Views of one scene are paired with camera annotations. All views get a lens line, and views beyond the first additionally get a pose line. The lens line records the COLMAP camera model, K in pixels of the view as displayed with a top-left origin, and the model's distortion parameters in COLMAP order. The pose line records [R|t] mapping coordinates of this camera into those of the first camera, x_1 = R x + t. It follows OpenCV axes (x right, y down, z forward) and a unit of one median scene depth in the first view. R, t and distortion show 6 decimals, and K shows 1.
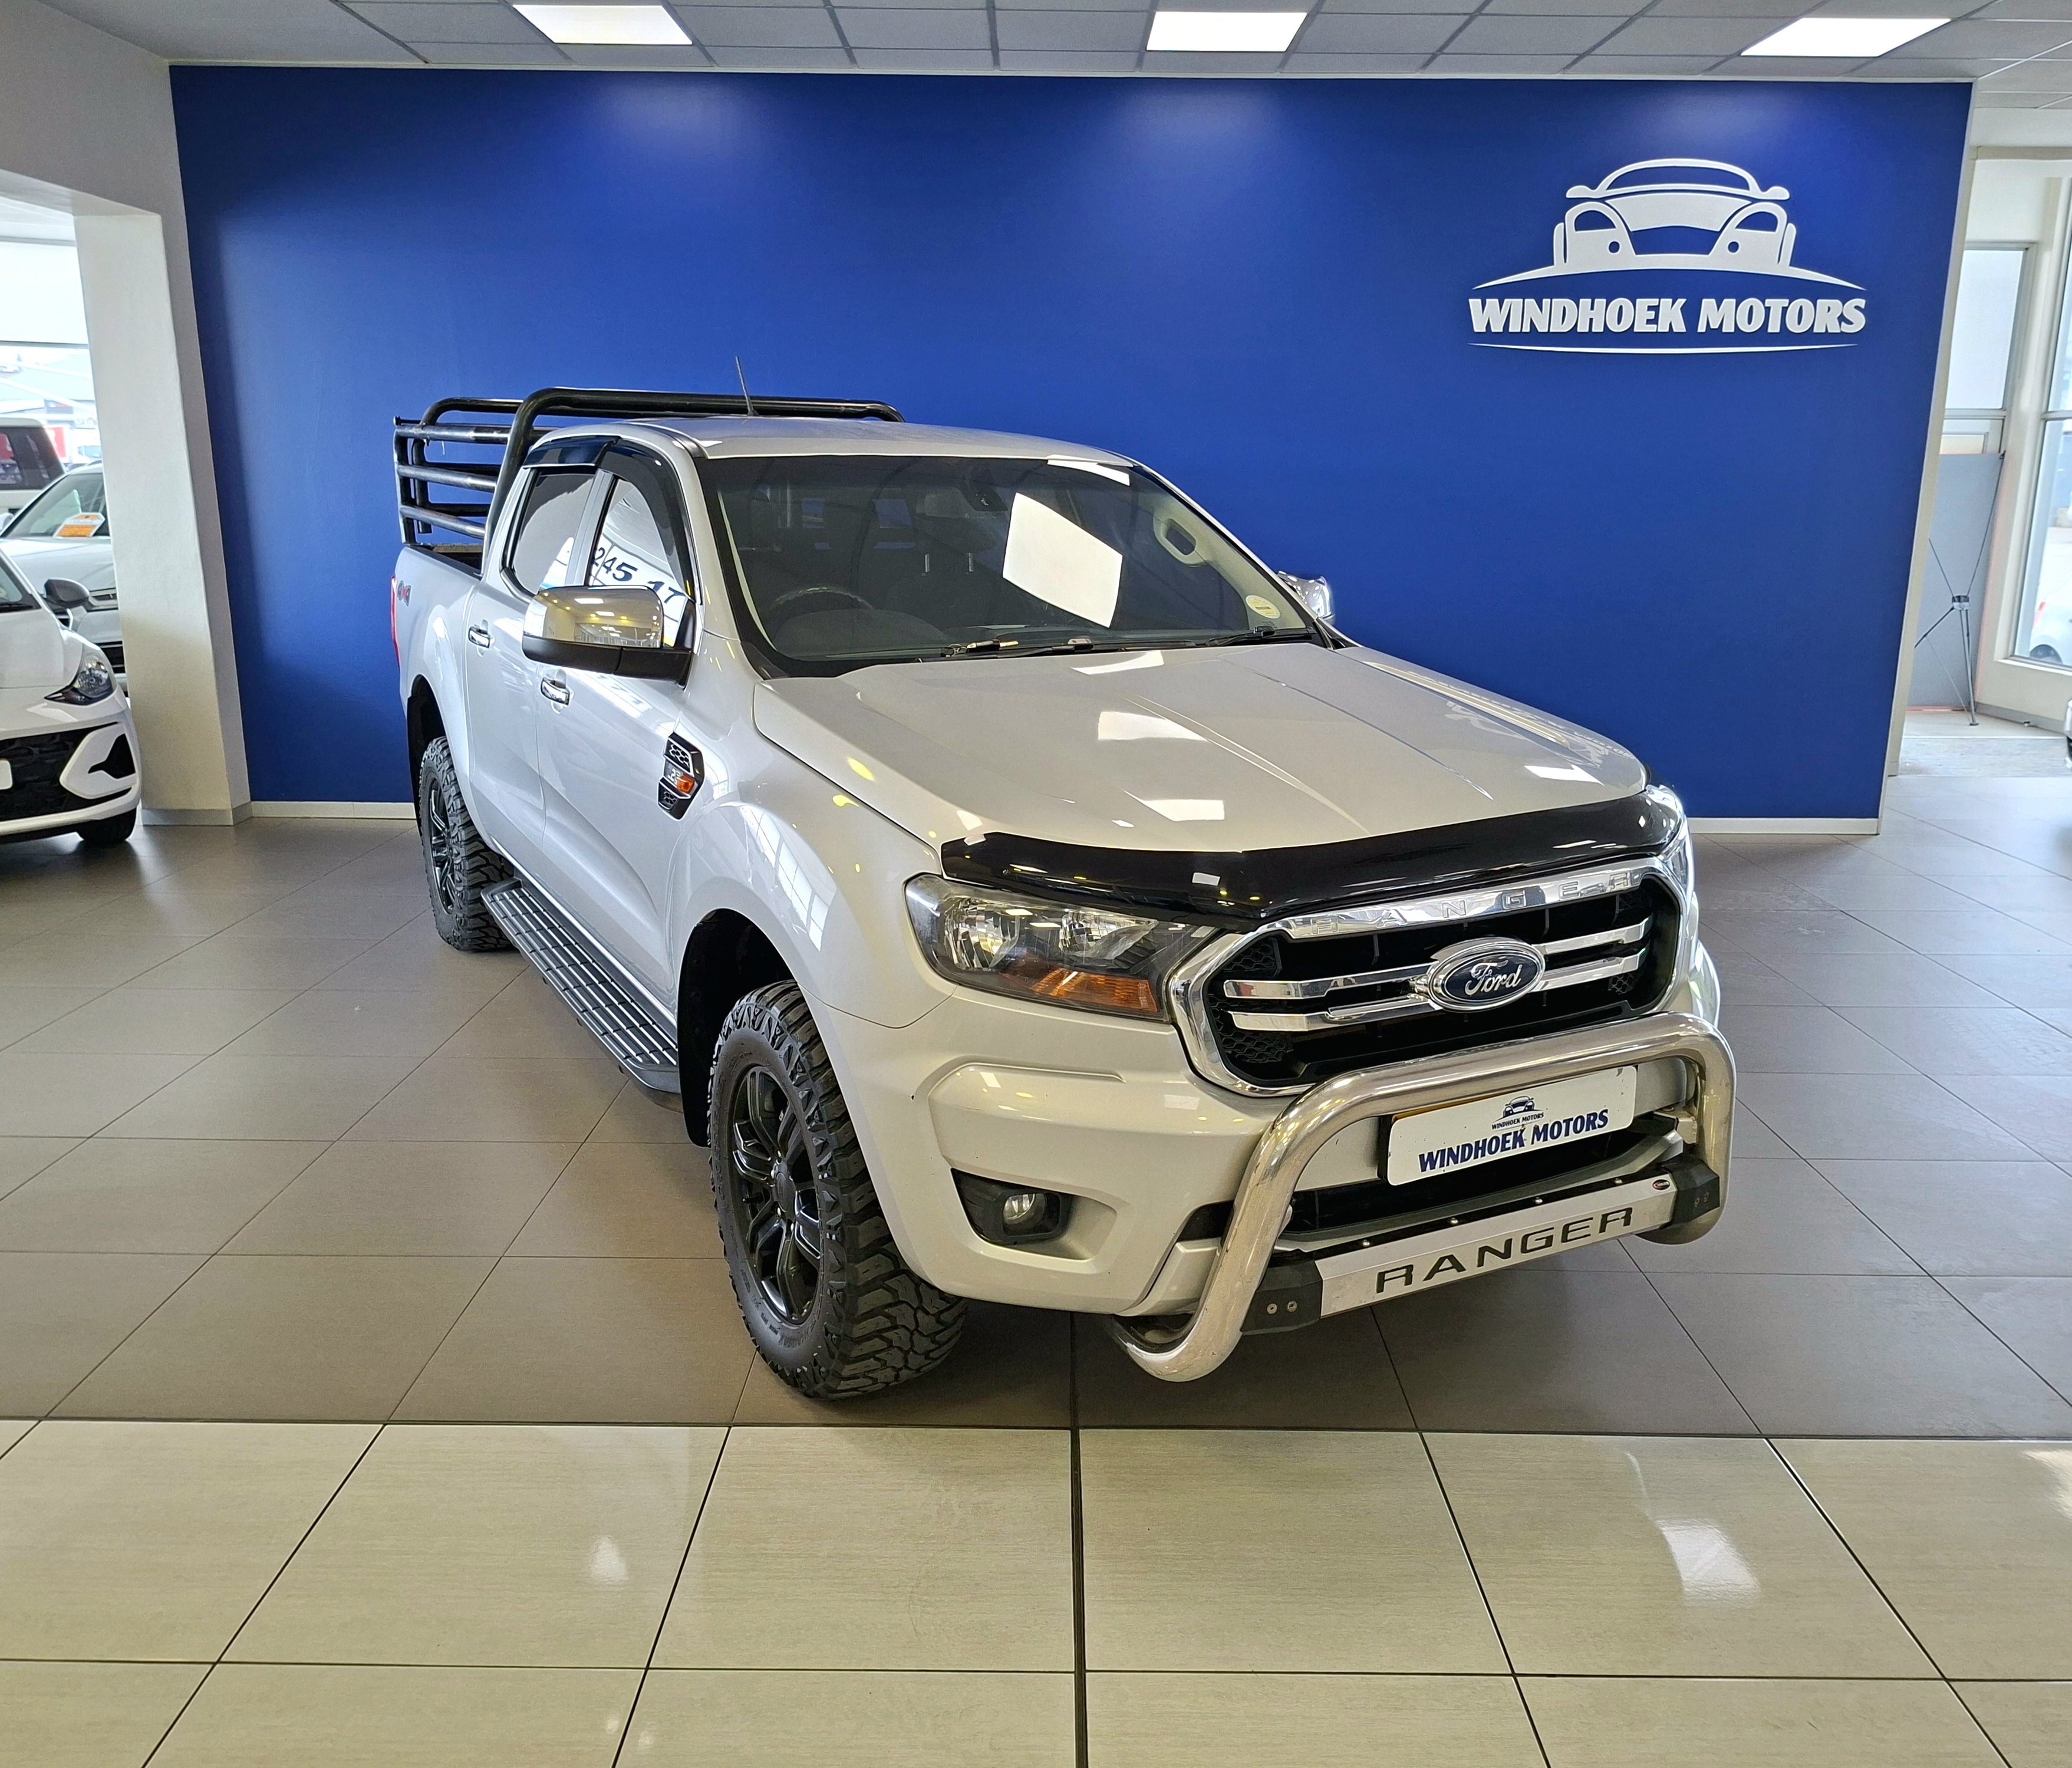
lens RADIAL K [[1605.5, 0, 974.7], [0, 1605.5, 860.4], [0, 0, 1]] dist [0.005365, -0.004404]
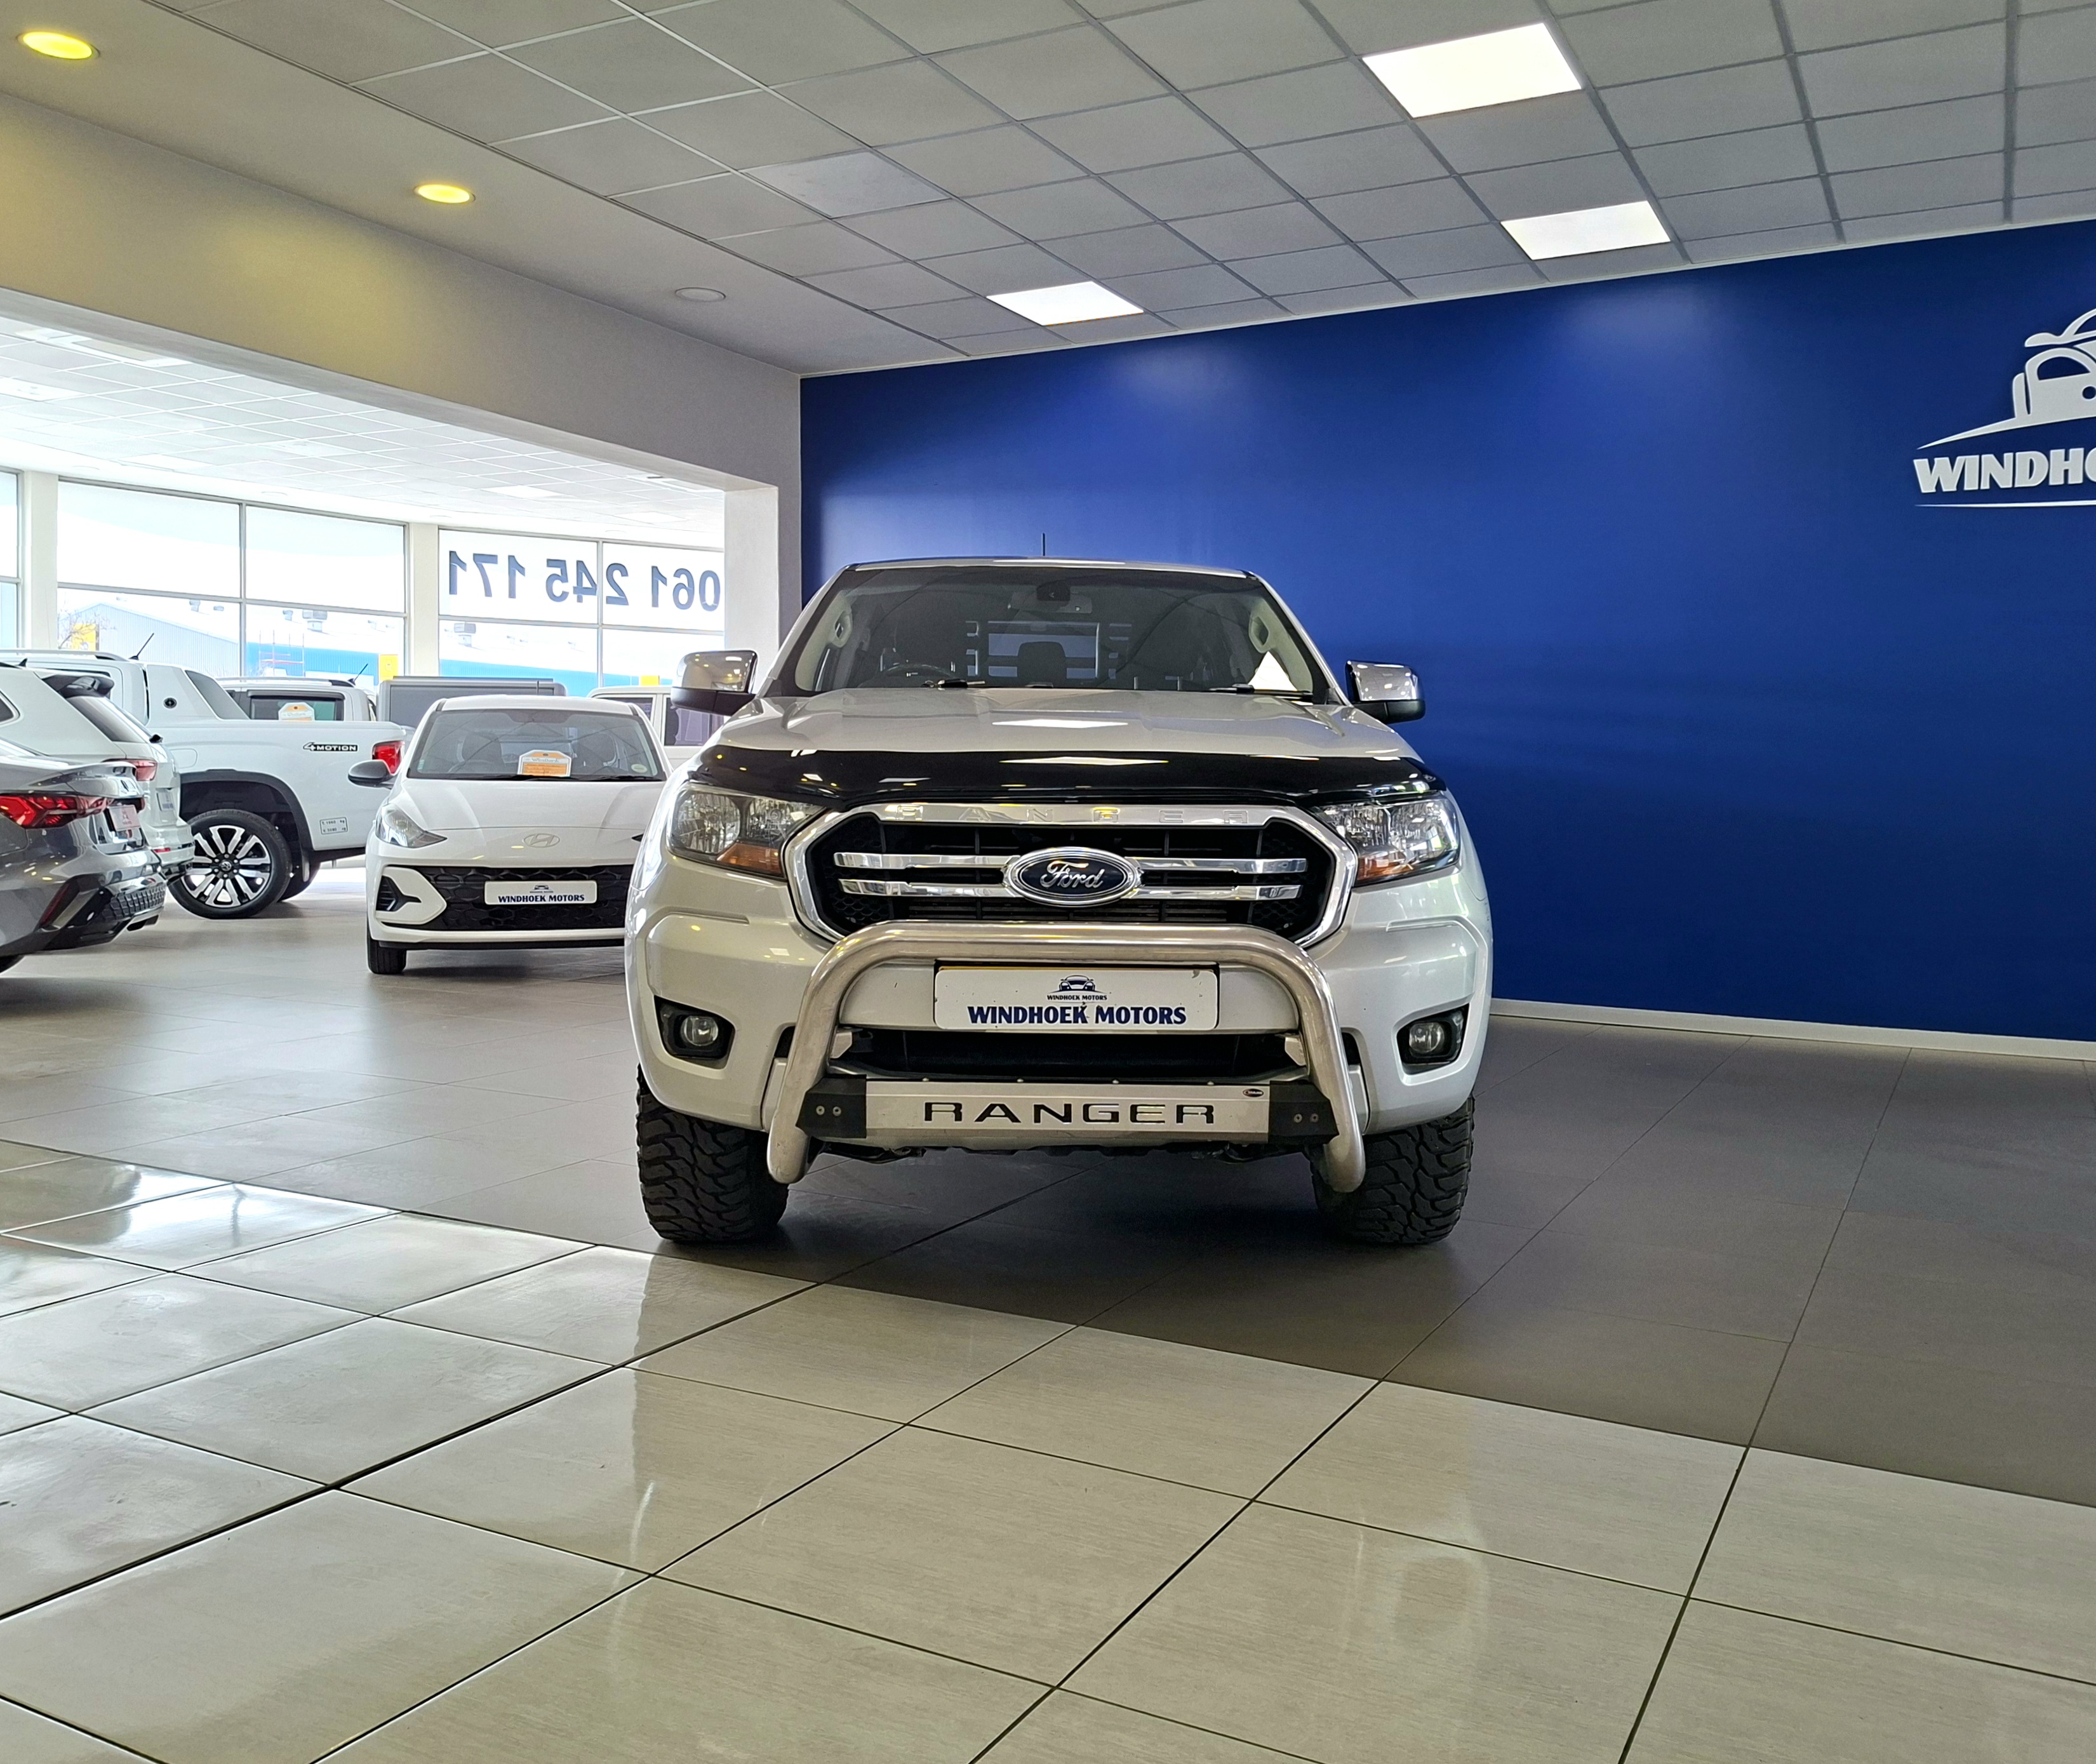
lens RADIAL K [[1727.2, 0, 1047.9], [0, 1727.2, 805.5], [0, 0, 1]] dist [0.010641, -0.003236]
pose [[0.896026, 0.014396, -0.443769, 0.858819], [-0.111800, 0.974585, -0.194124, 0.267771], [0.429696, 0.223553, 0.874863, -0.128667]]
